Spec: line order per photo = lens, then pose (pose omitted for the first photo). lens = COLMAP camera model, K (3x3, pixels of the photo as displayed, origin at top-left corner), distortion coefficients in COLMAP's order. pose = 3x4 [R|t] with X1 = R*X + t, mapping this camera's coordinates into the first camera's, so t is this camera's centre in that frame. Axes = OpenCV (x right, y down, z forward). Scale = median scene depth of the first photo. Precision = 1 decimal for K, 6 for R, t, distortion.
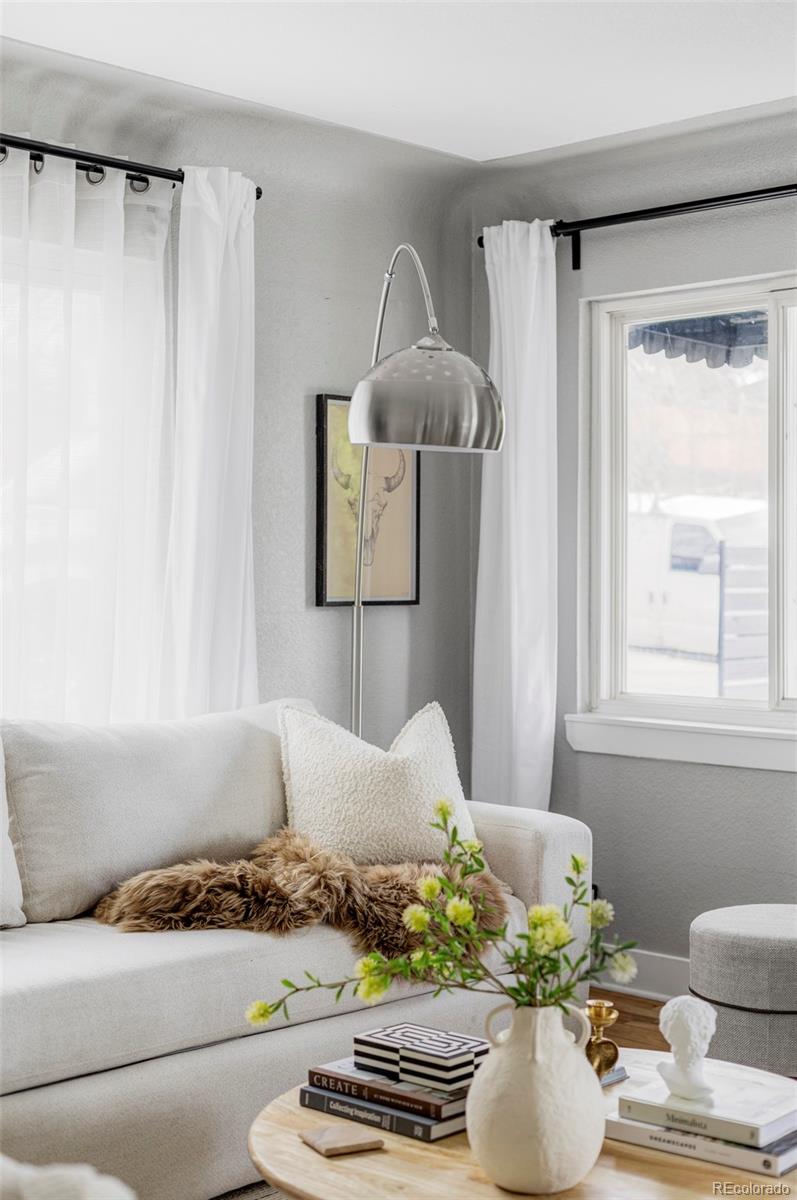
lens RADIAL K [[1760.4, 0, 398.5], [0, 1760.4, 600.0], [0, 0, 1]] dist [0.027977, -0.112215]
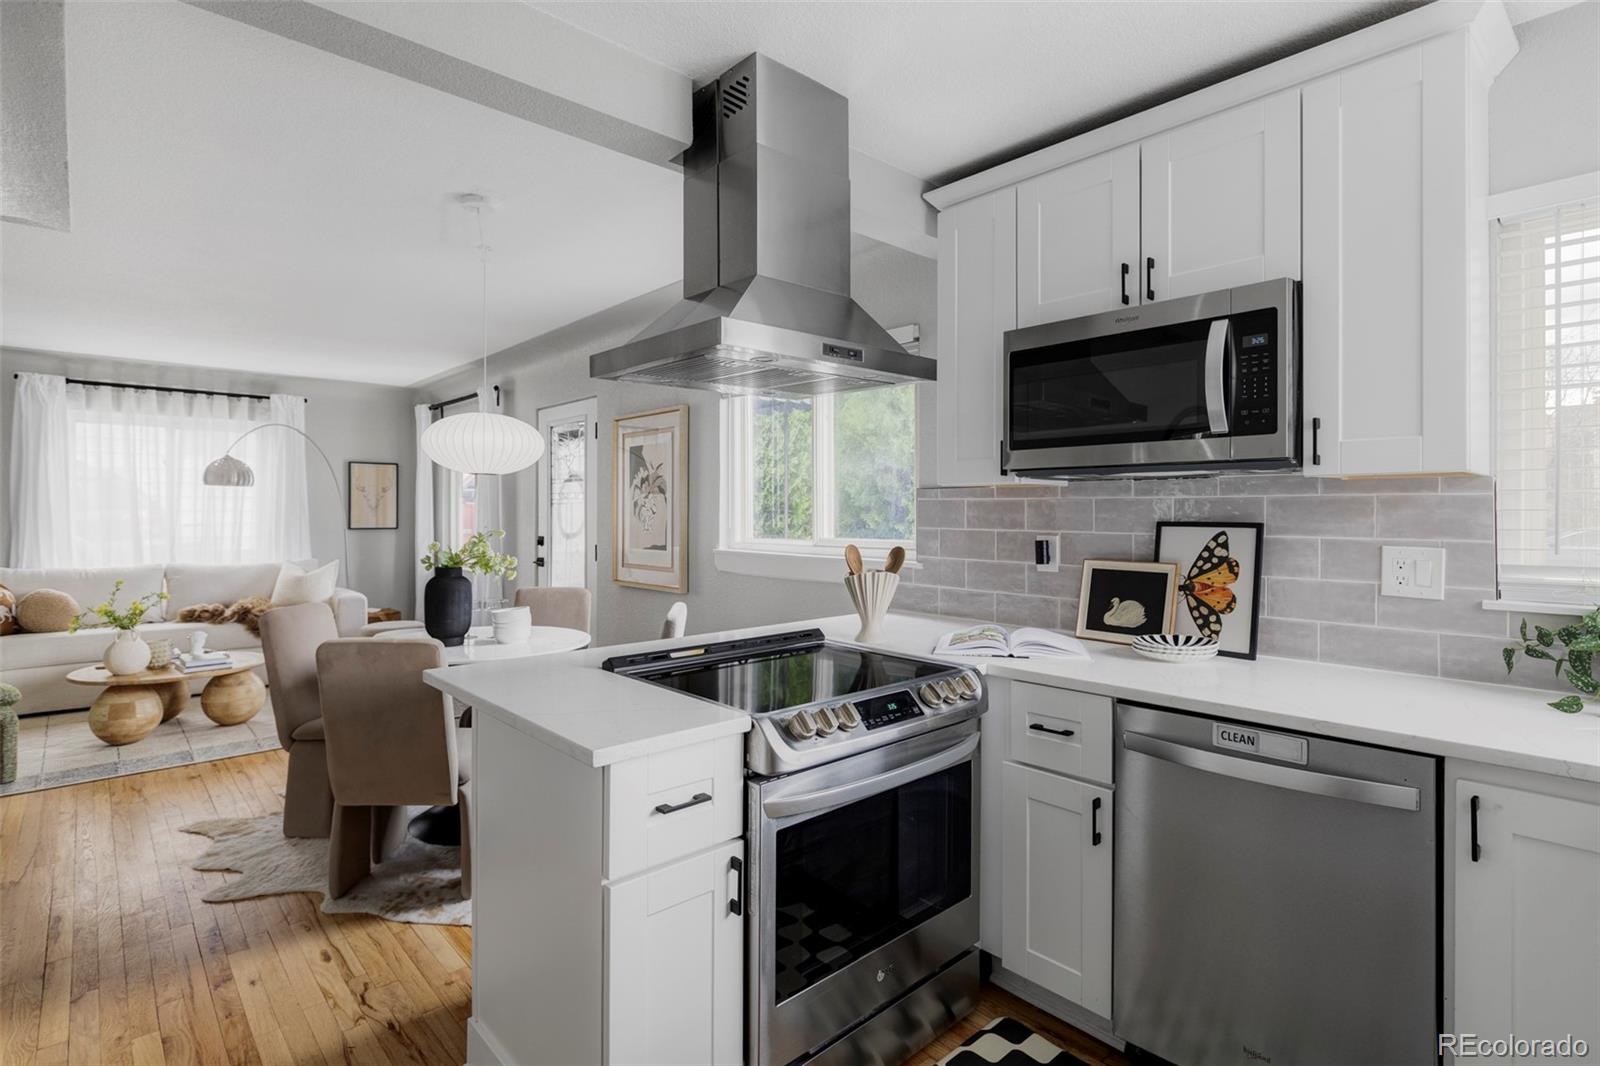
lens RADIAL K [[779.0, 0, 778.7], [0, 779.0, 512.5], [0, 0, 1]] dist [-0.002209, -0.000825]
pose [[0.996129, -0.000124, -0.087904, 1.116358], [-0.001140, 0.999897, -0.014329, -0.009905], [0.087896, 0.014373, 0.996026, -0.411985]]
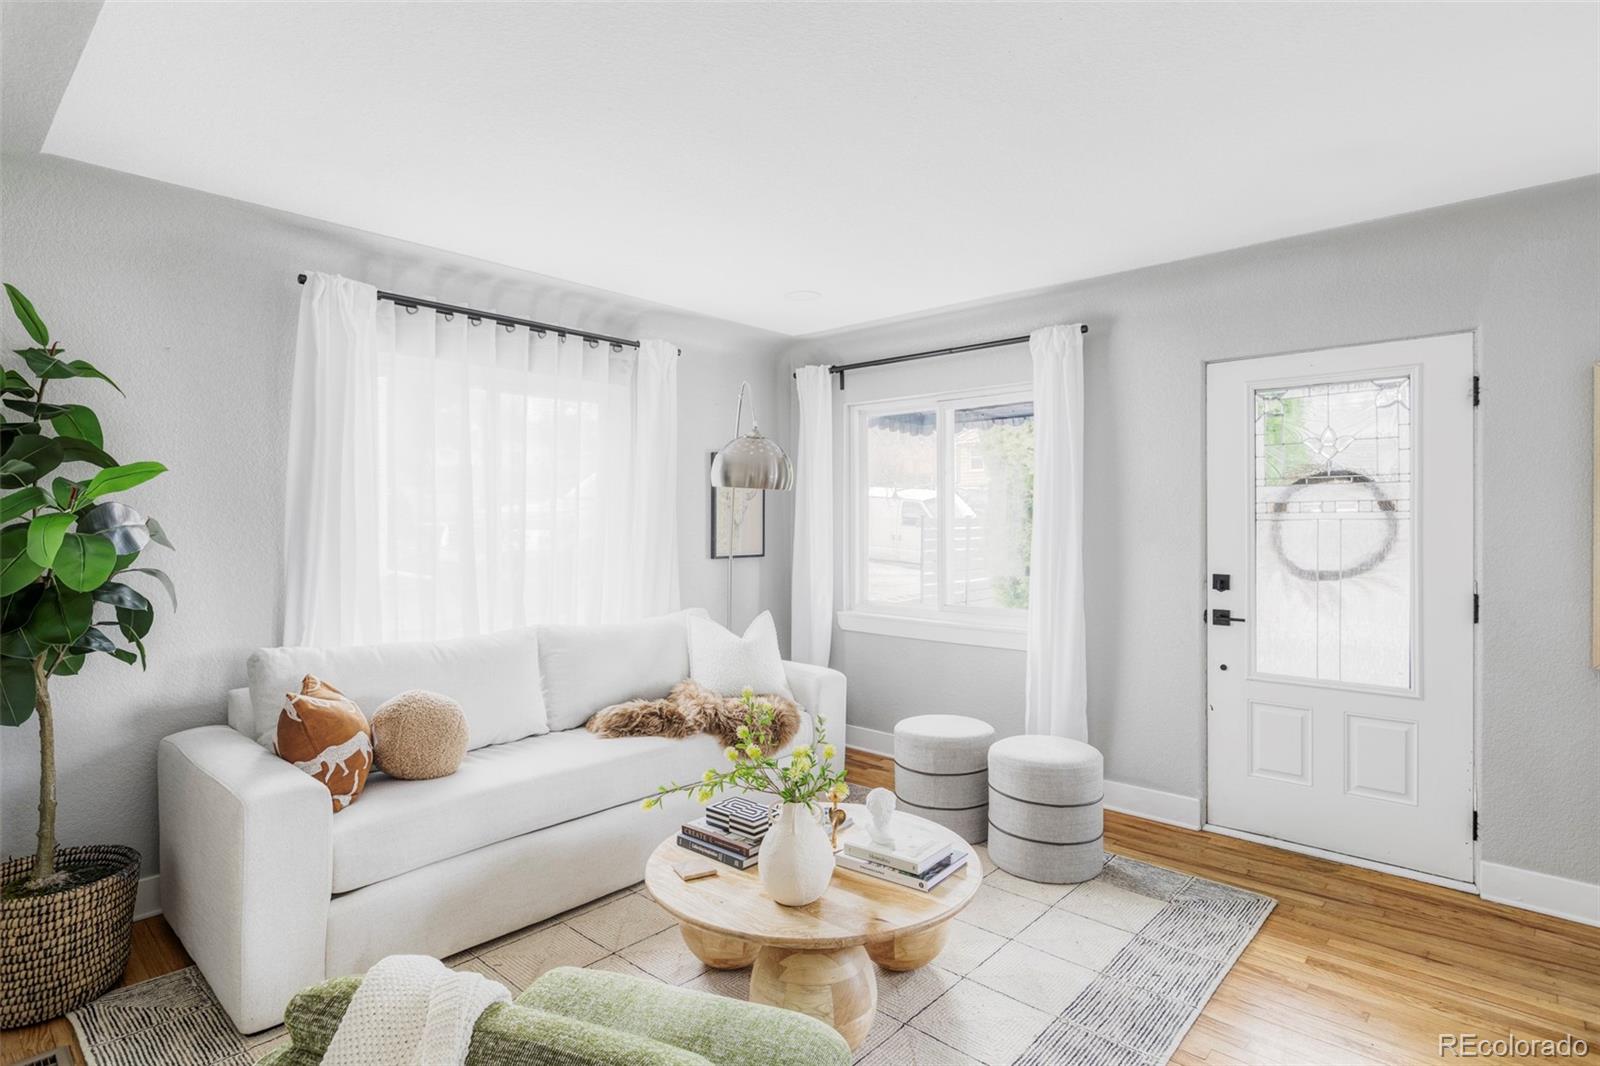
lens RADIAL K [[823.1, 0, 798.3], [0, 823.1, 525.1], [0, 0, 1]] dist [0.001745, -0.000171]
pose [[0.999752, -0.003174, 0.022028, 0.041438], [0.003398, 0.999942, -0.010174, -0.032928], [-0.021994, 0.010247, 0.999706, 0.089851]]
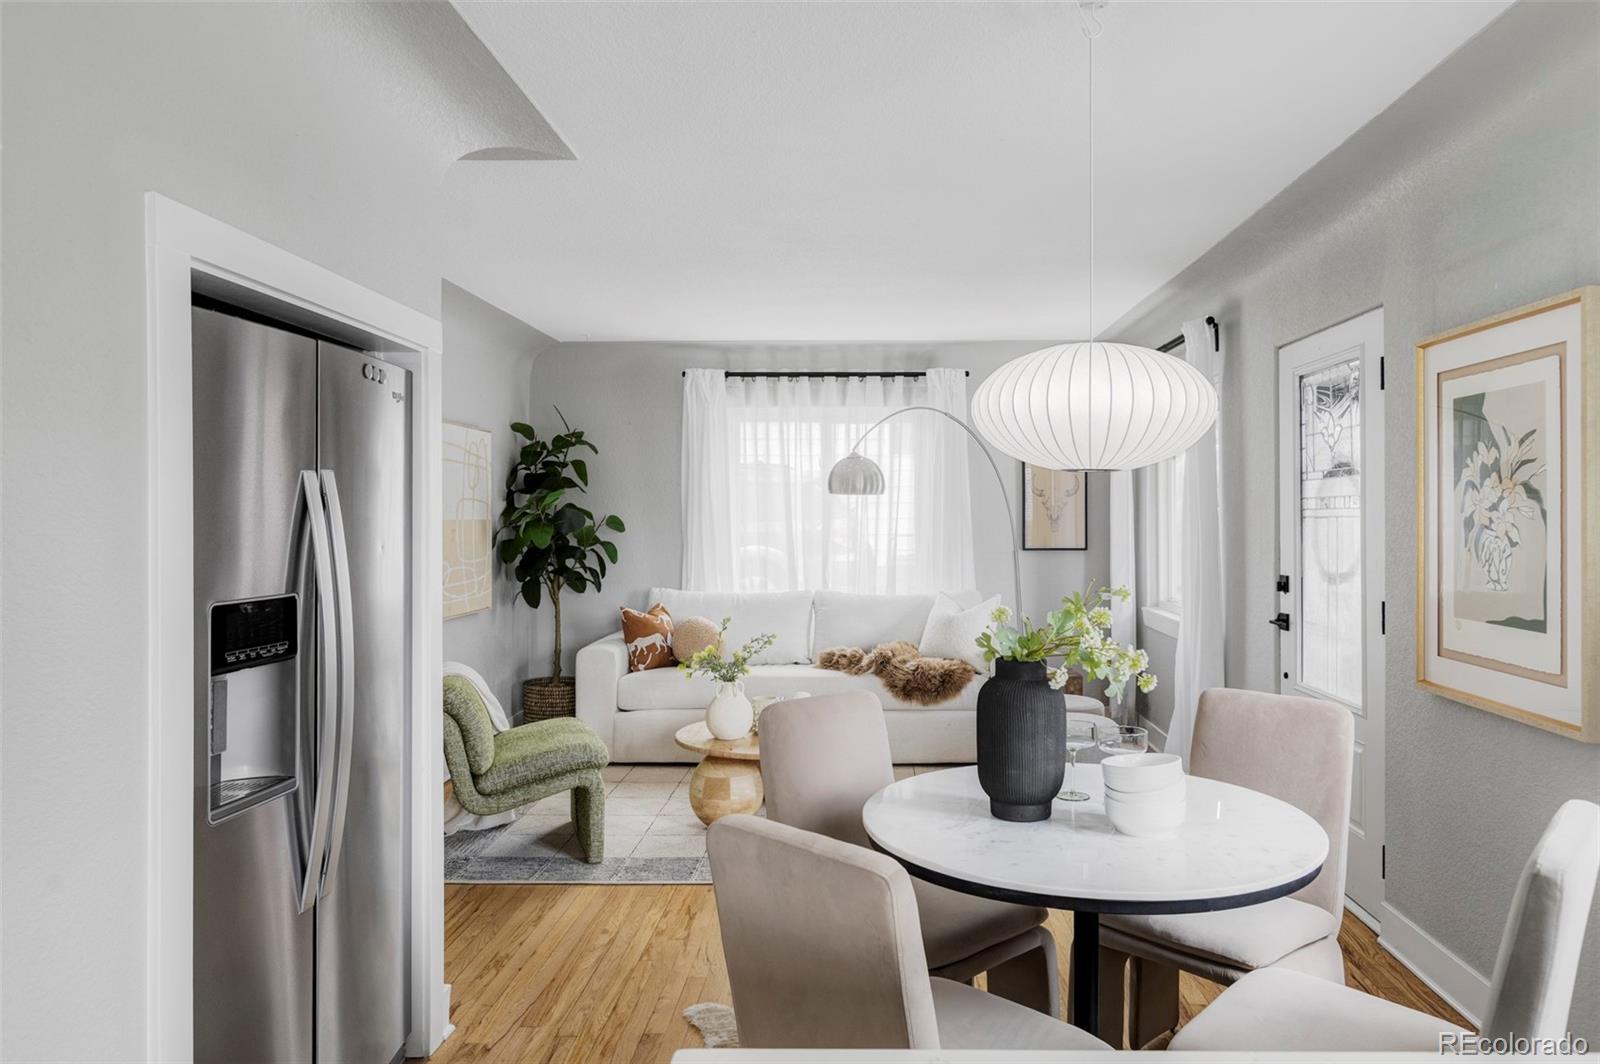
lens RADIAL K [[1050.4, 0, 858.9], [0, 1050.4, 514.9], [0, 0, 1]] dist [0.009293, 0.000169]
pose [[0.680657, -0.001929, -0.732600, 1.046208], [-0.009411, 0.999891, -0.011377, -0.032138], [0.732542, 0.014638, 0.680565, -0.069422]]
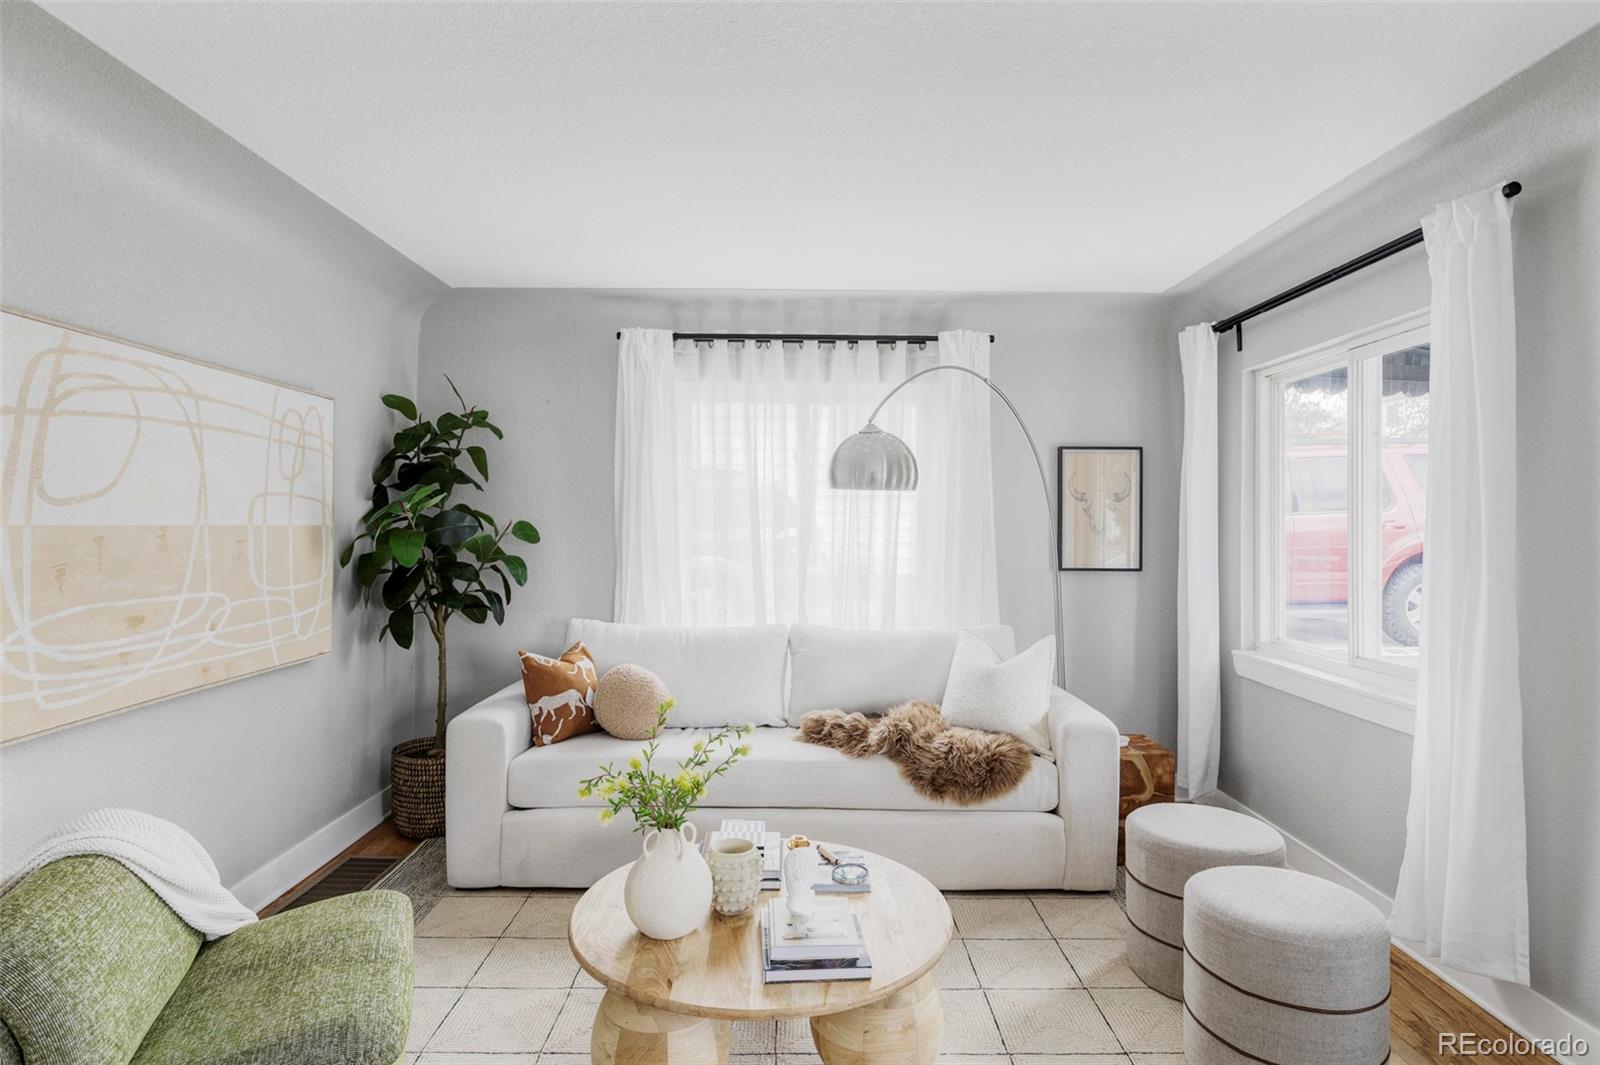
lens RADIAL K [[839.2, 0, 799.7], [0, 839.2, 519.5], [0, 0, 1]] dist [0.005237, -0.000647]
pose [[0.692120, -0.000393, -0.721783, 0.493330], [-0.016858, 0.999718, -0.016710, -0.037596], [0.721586, 0.023733, 0.691918, 0.338743]]
